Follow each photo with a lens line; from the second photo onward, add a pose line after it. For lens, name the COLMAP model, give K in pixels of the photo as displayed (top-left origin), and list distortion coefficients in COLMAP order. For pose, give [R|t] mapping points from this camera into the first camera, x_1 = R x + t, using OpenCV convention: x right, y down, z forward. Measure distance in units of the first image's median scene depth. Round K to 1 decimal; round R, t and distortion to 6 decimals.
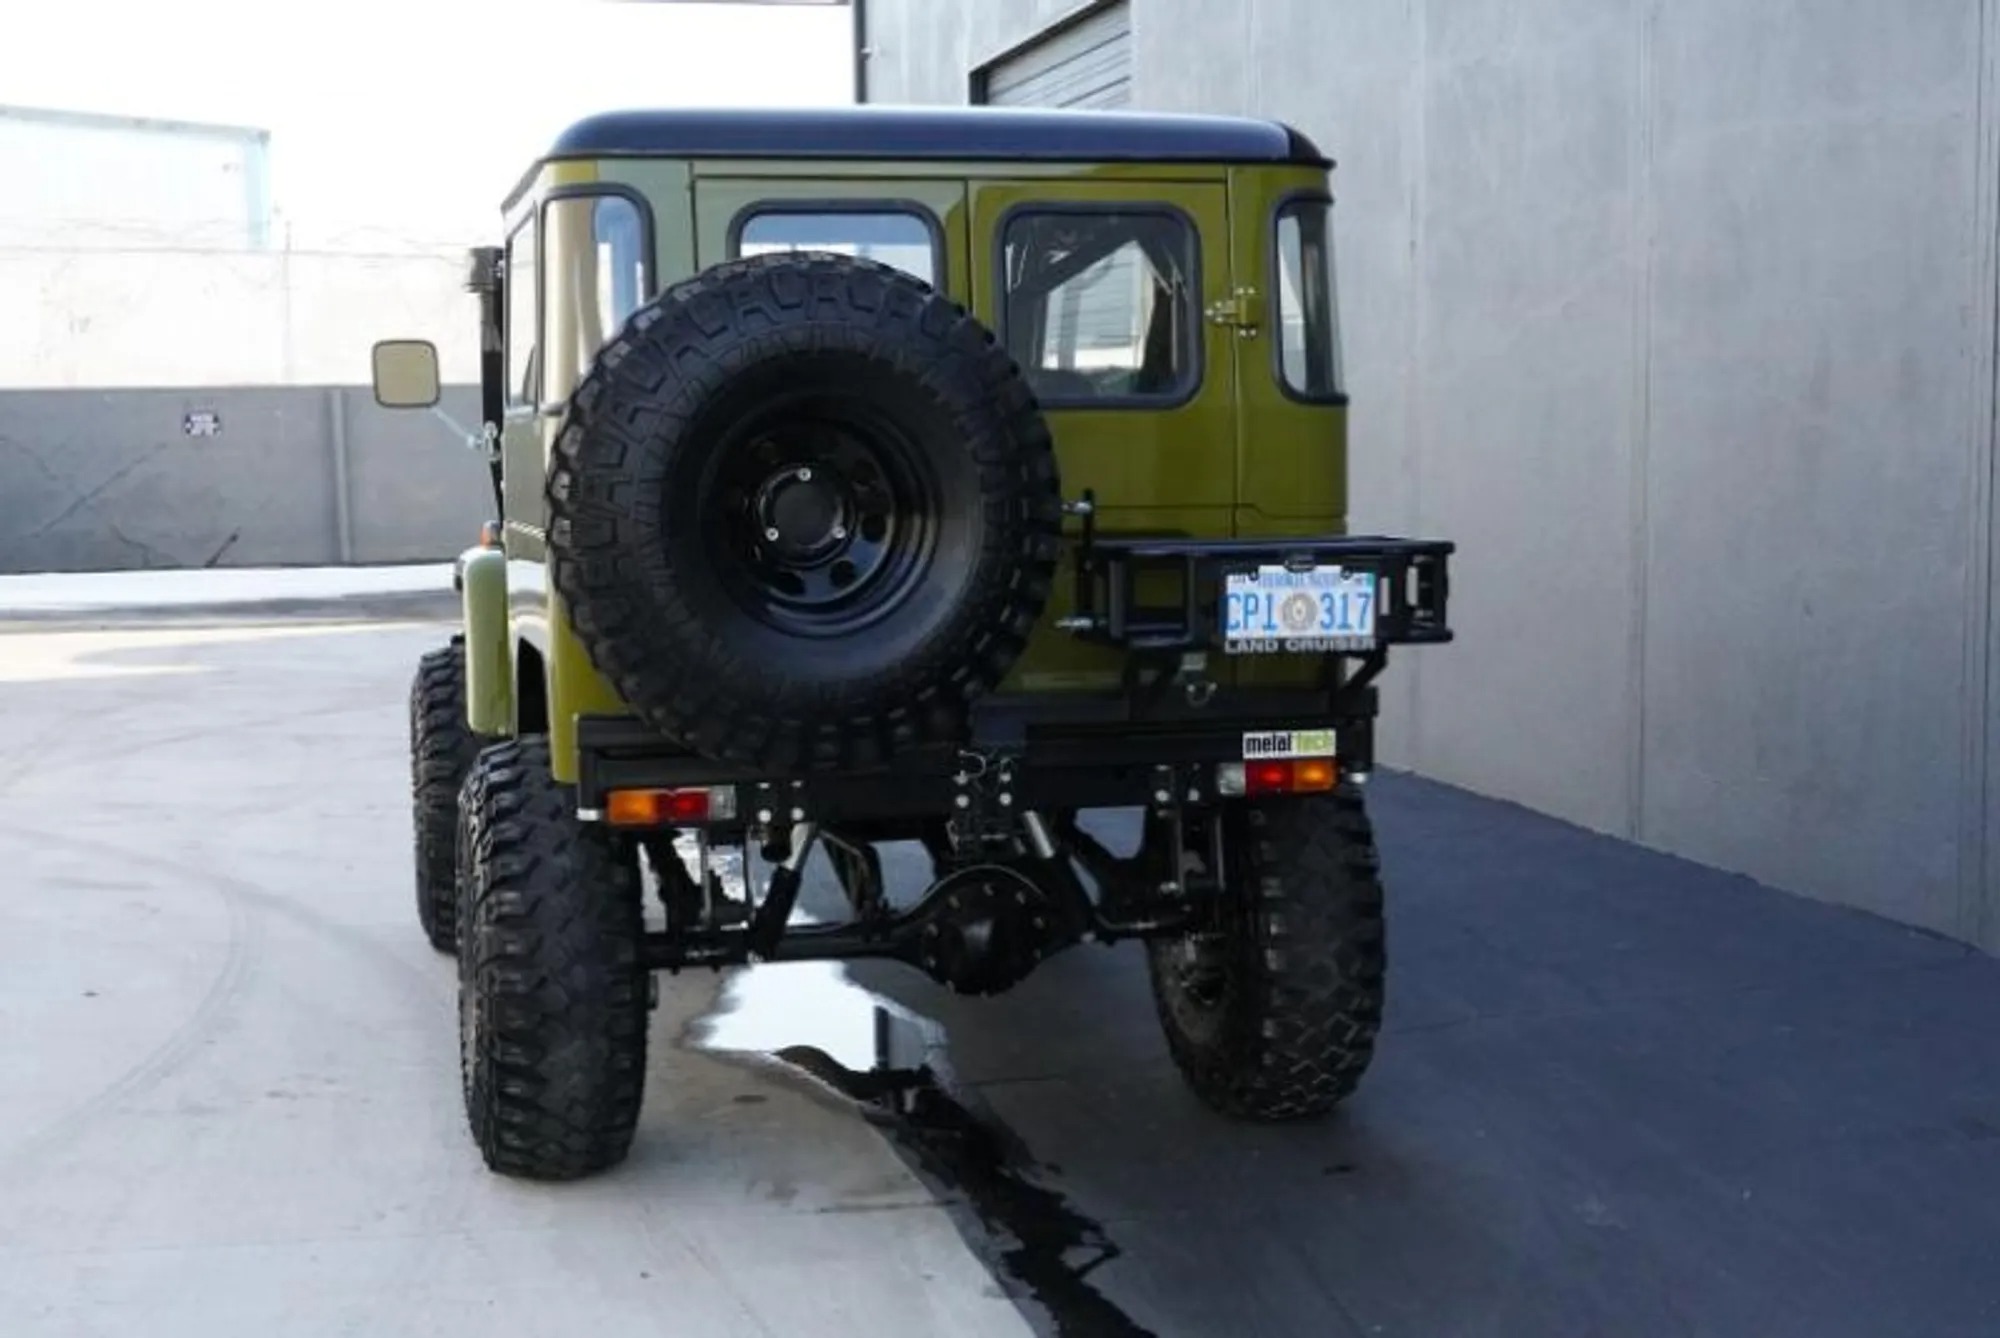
lens RADIAL K [[2776.7, 0, 1000.0], [0, 2776.7, 669.0], [0, 0, 1]] dist [0.014801, 0.061554]
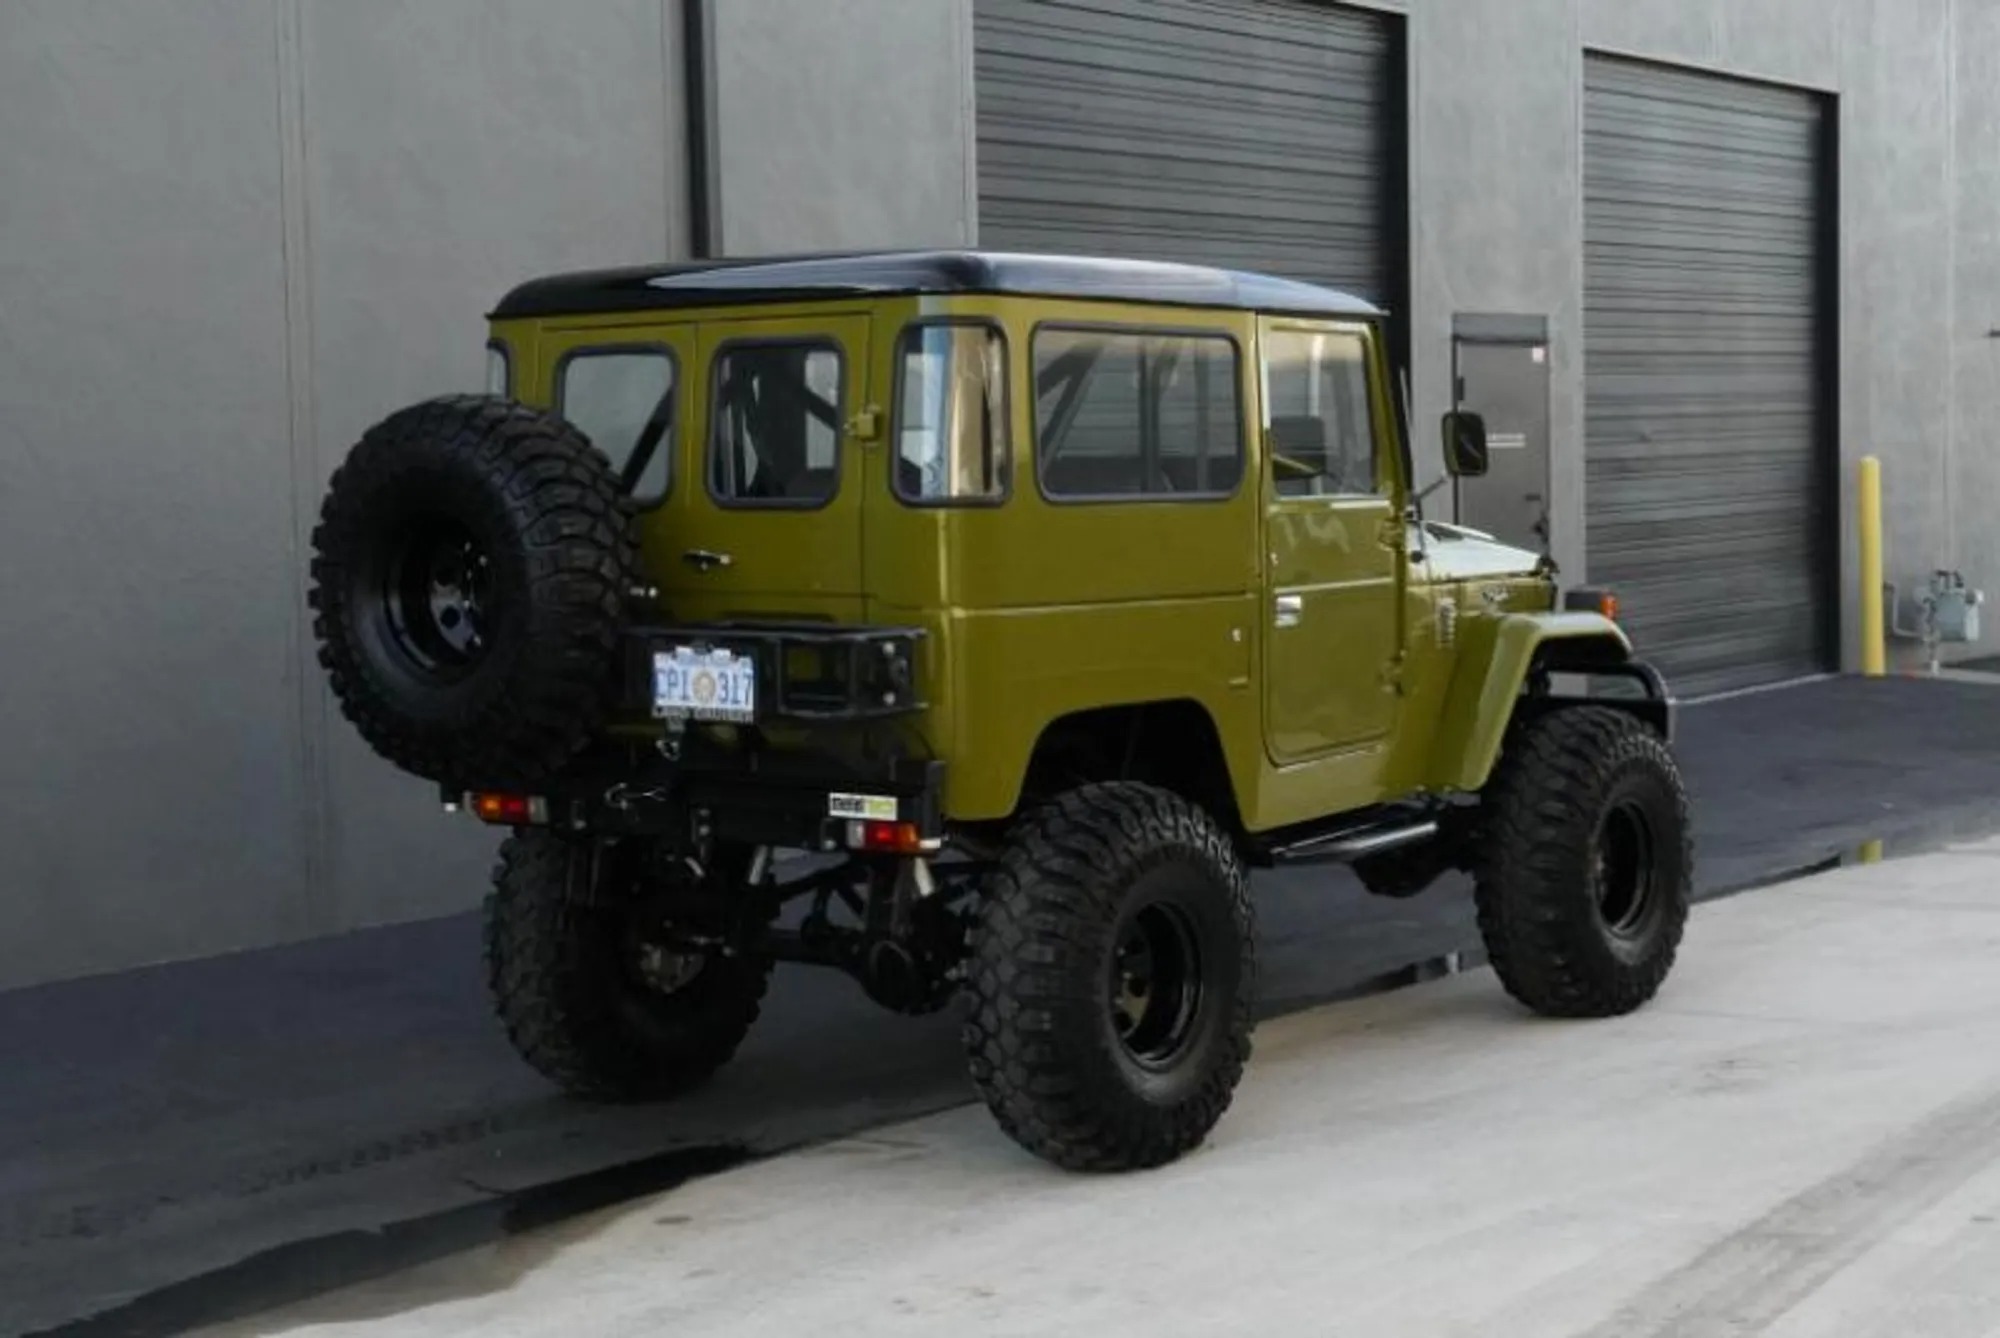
lens RADIAL K [[3266.0, 0, 1000.0], [0, 3266.0, 669.0], [0, 0, 1]] dist [0.005160, 0.027840]
pose [[0.620399, 0.055166, -0.782344, 1.281772], [-0.064555, 0.997730, 0.019162, -0.063295], [0.781625, 0.038616, 0.622552, 0.225178]]
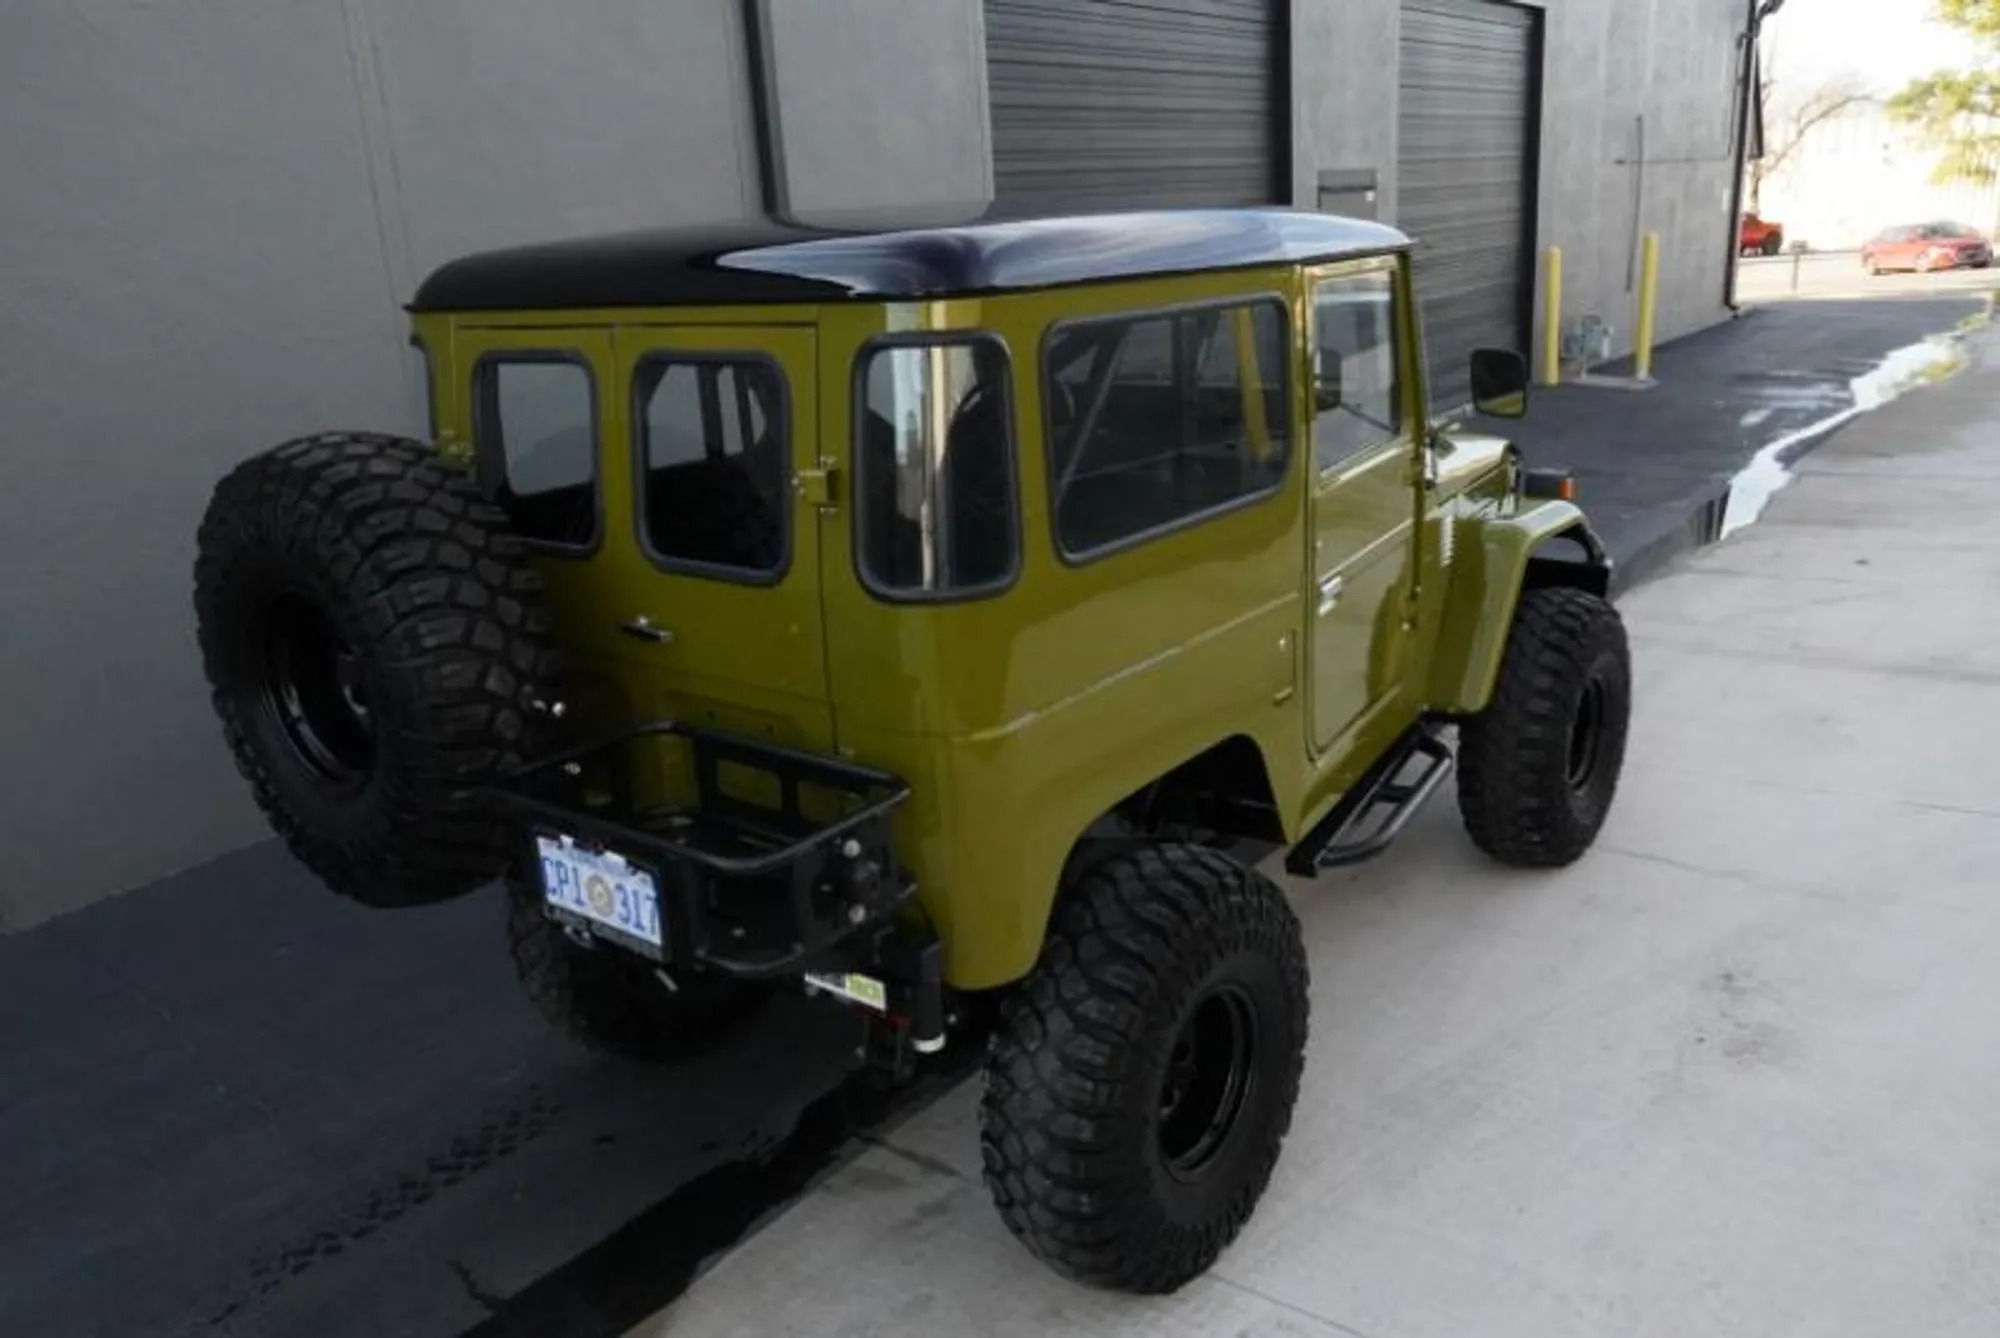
lens RADIAL K [[1500.0, 0, 996.5], [0, 1500.0, 669.5], [0, 0, 1]] dist [-0.055481, 0.067487]
pose [[0.609811, 0.210736, -0.764016, 0.516176], [-0.027083, 0.968979, 0.245654, -0.203214], [0.792084, -0.129111, 0.596601, 0.830900]]
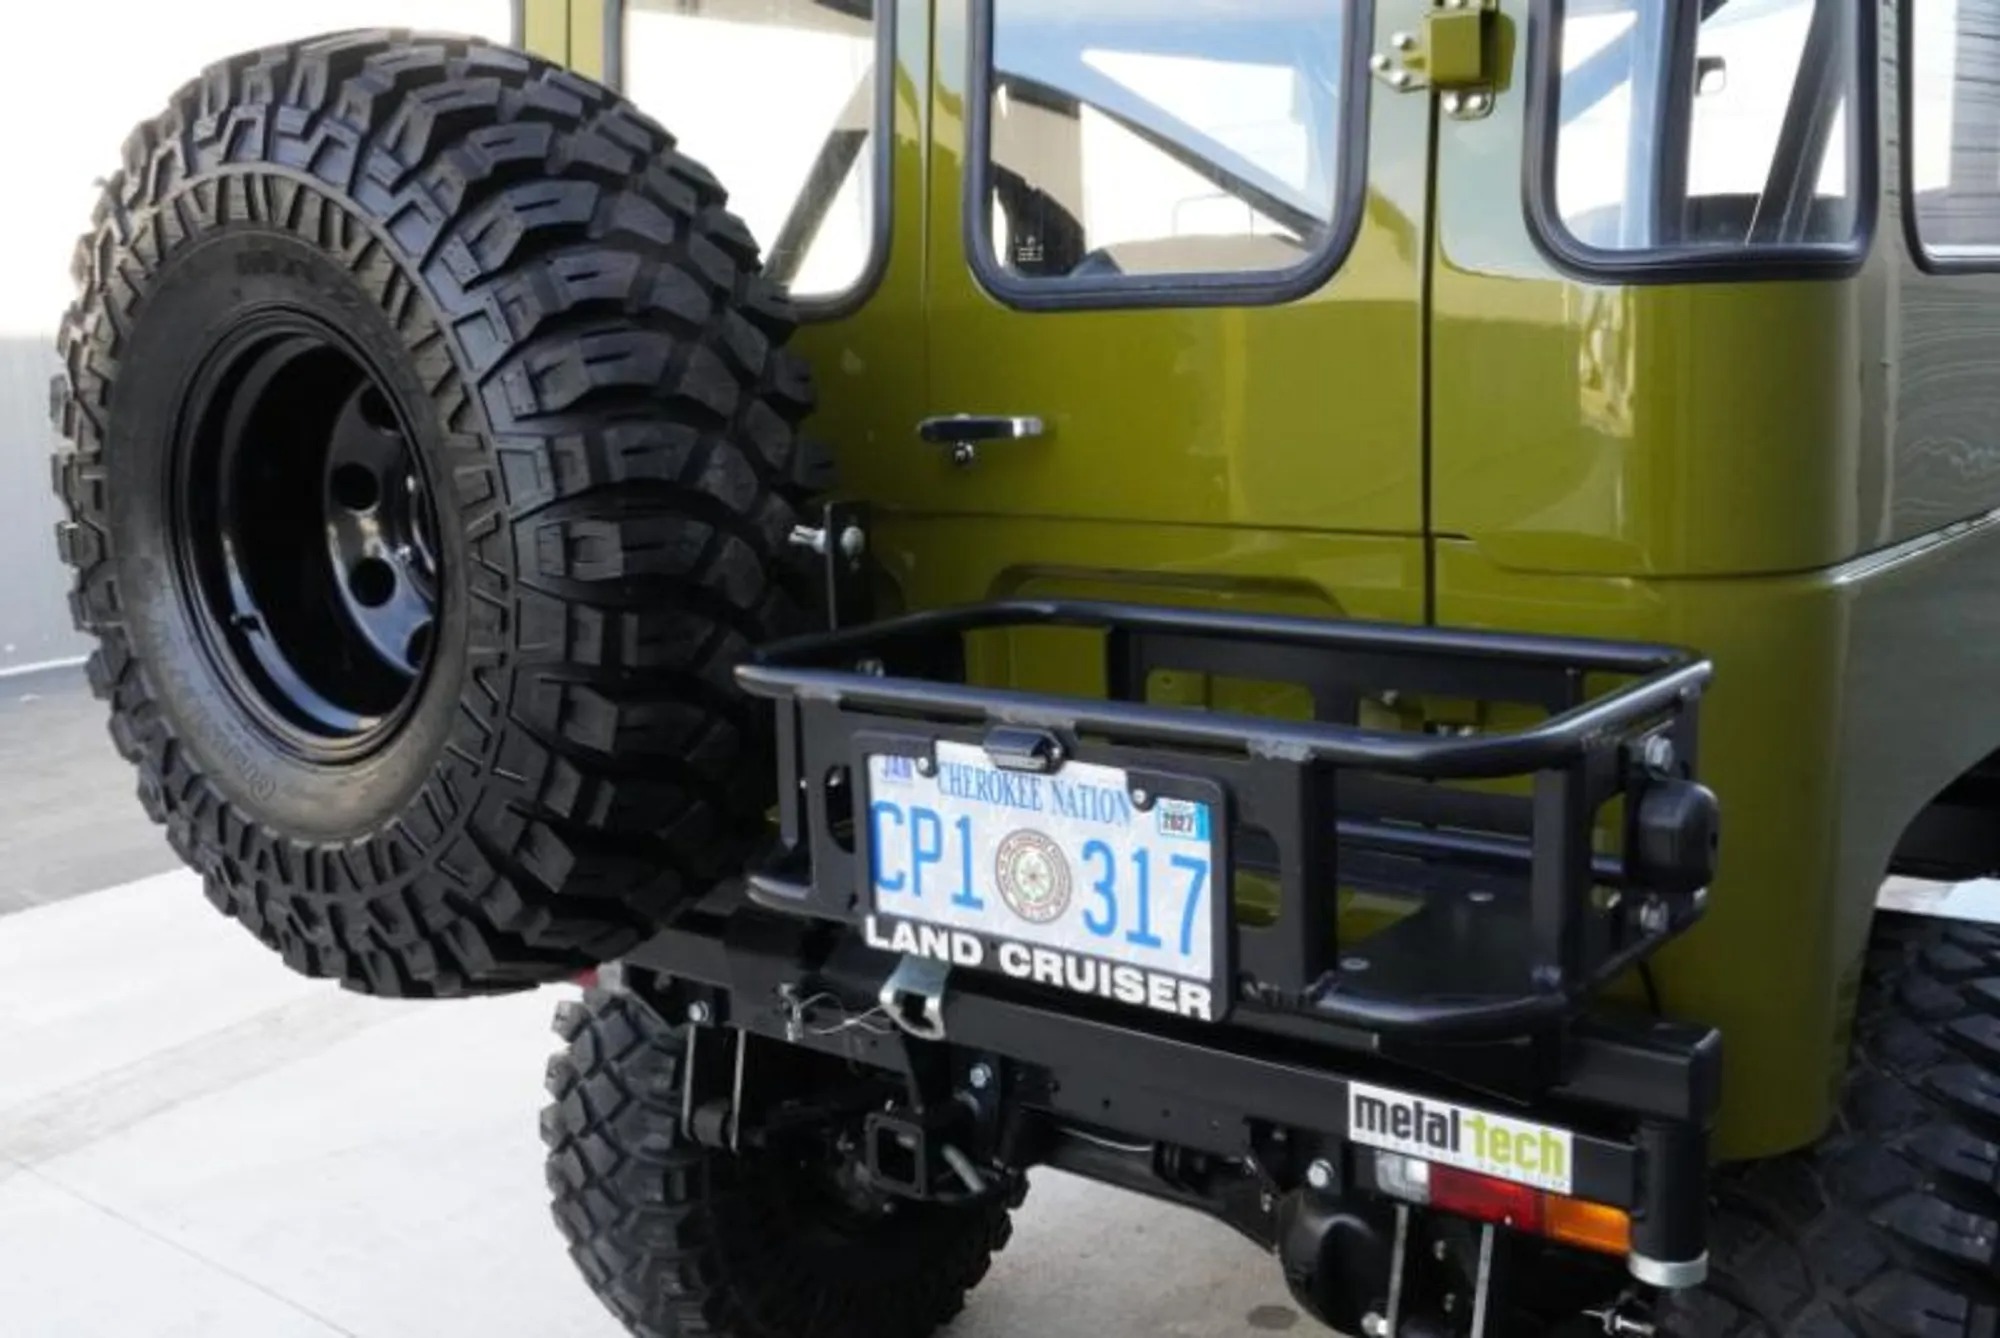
lens RADIAL K [[2086.1, 0, 990.8], [0, 2086.1, 664.3], [0, 0, 1]] dist [-0.005342, -0.001032]
pose [[0.603814, 0.126207, -0.787071, 0.318989], [-0.041651, 0.991033, 0.126959, -0.083520], [0.796037, -0.043877, 0.603656, 0.827863]]
